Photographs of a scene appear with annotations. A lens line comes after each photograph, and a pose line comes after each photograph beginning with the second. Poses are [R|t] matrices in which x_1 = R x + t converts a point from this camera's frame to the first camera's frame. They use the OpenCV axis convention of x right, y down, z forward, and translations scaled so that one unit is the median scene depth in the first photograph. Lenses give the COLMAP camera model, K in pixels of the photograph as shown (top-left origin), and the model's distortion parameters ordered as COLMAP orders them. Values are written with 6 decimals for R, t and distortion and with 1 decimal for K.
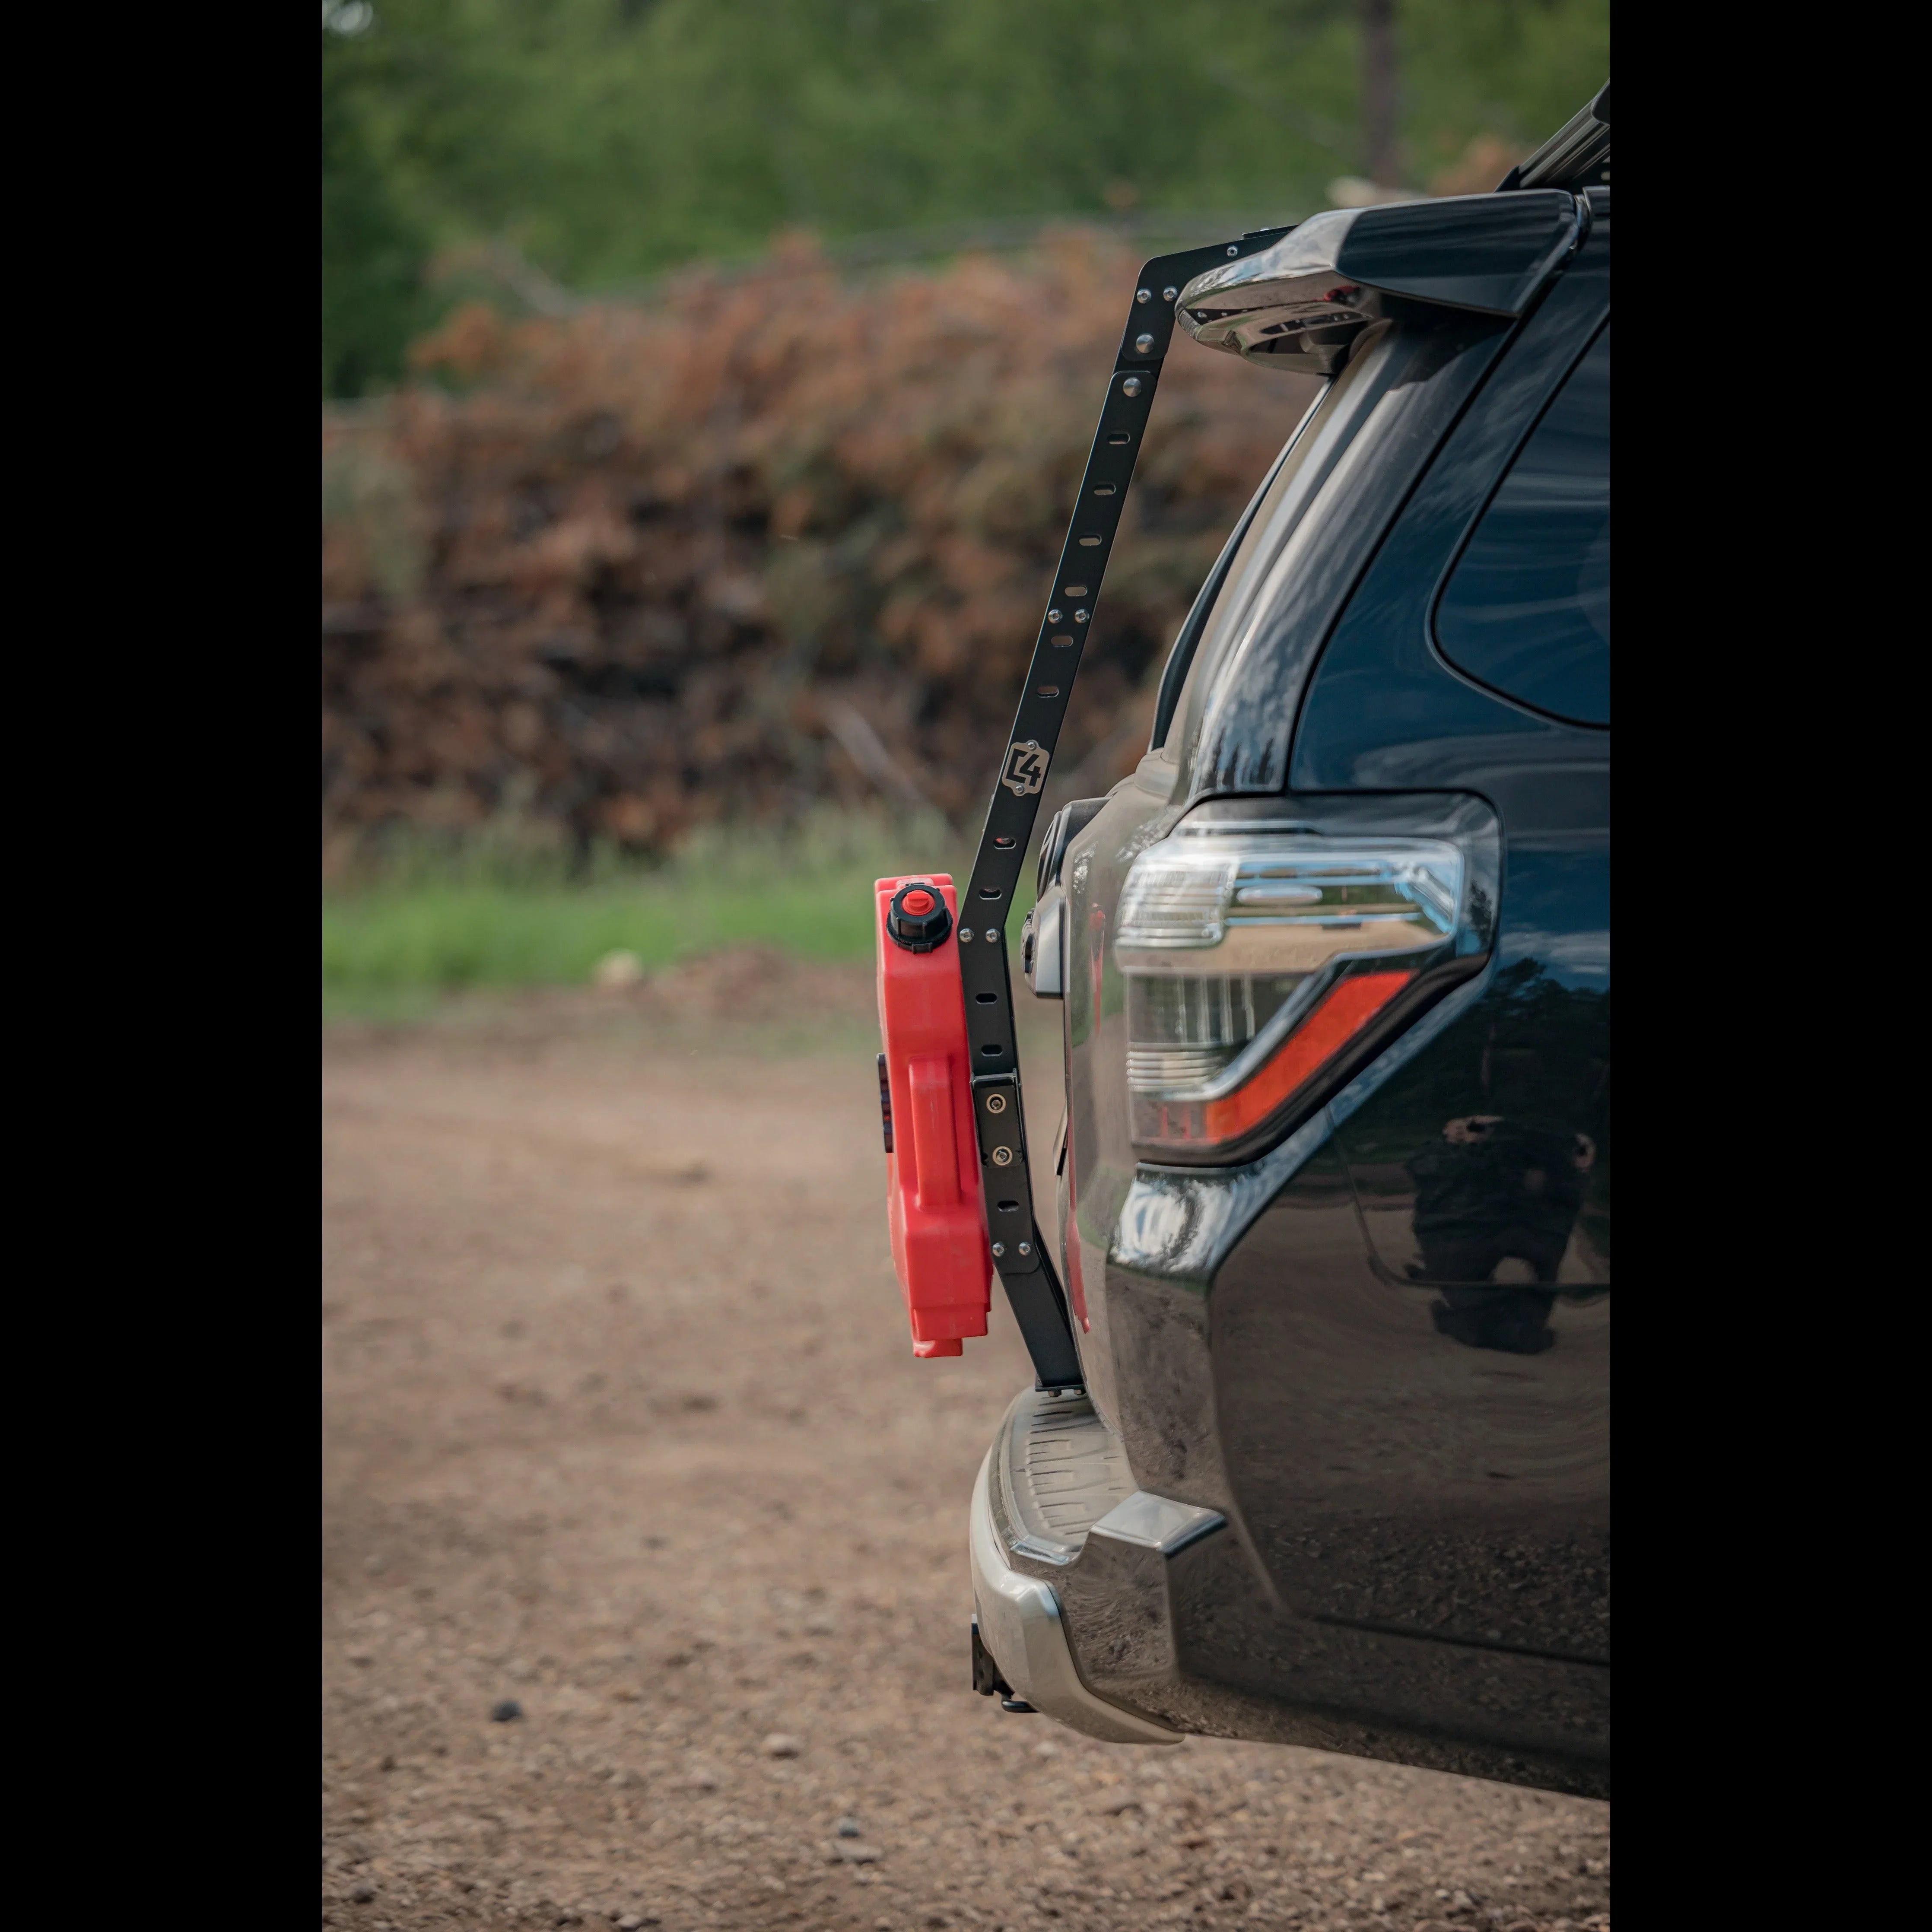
lens RADIAL K [[5784.3, 0, 966.0], [0, 5784.3, 966.0], [0, 0, 1]] dist [-0.283831, -0.342114]
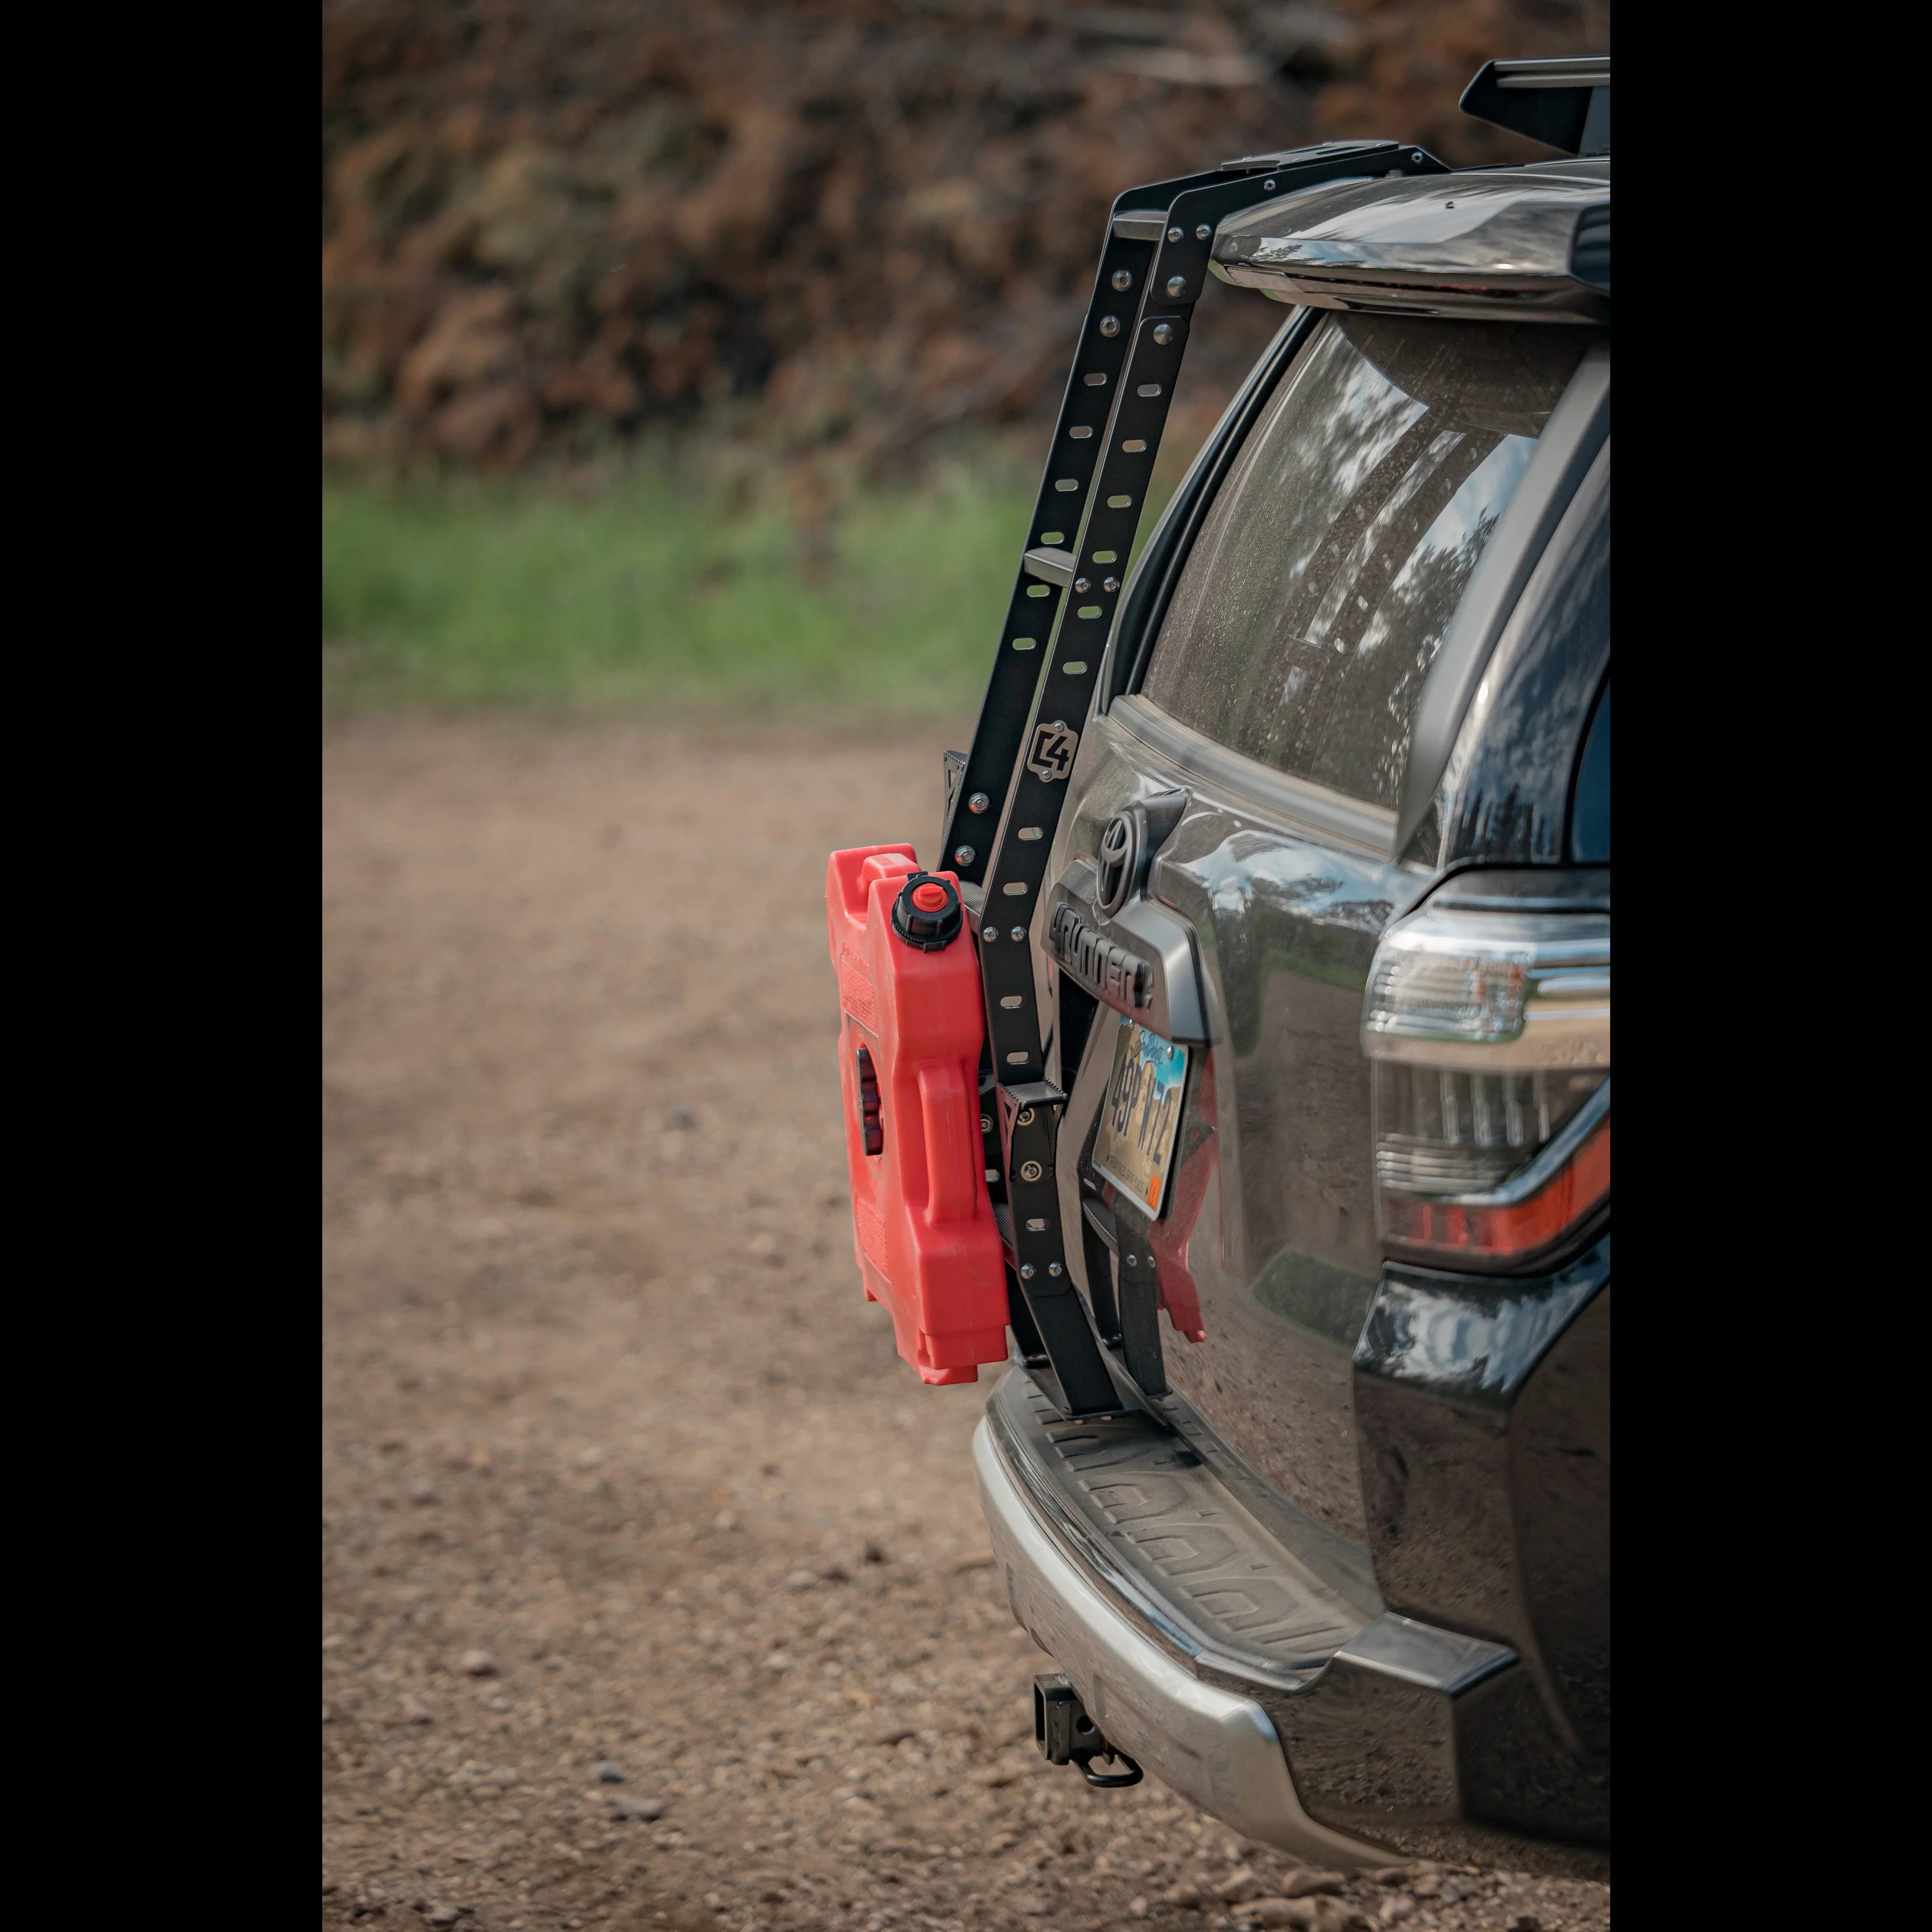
lens RADIAL K [[5784.3, 0, 966.0], [0, 5784.3, 966.0], [0, 0, 1]] dist [-0.283831, -0.342114]
pose [[0.984584, -0.033845, 0.171608, -0.159545], [0.020988, 0.996872, 0.076192, -0.069519], [-0.173650, -0.071416, 0.982215, 0.098437]]
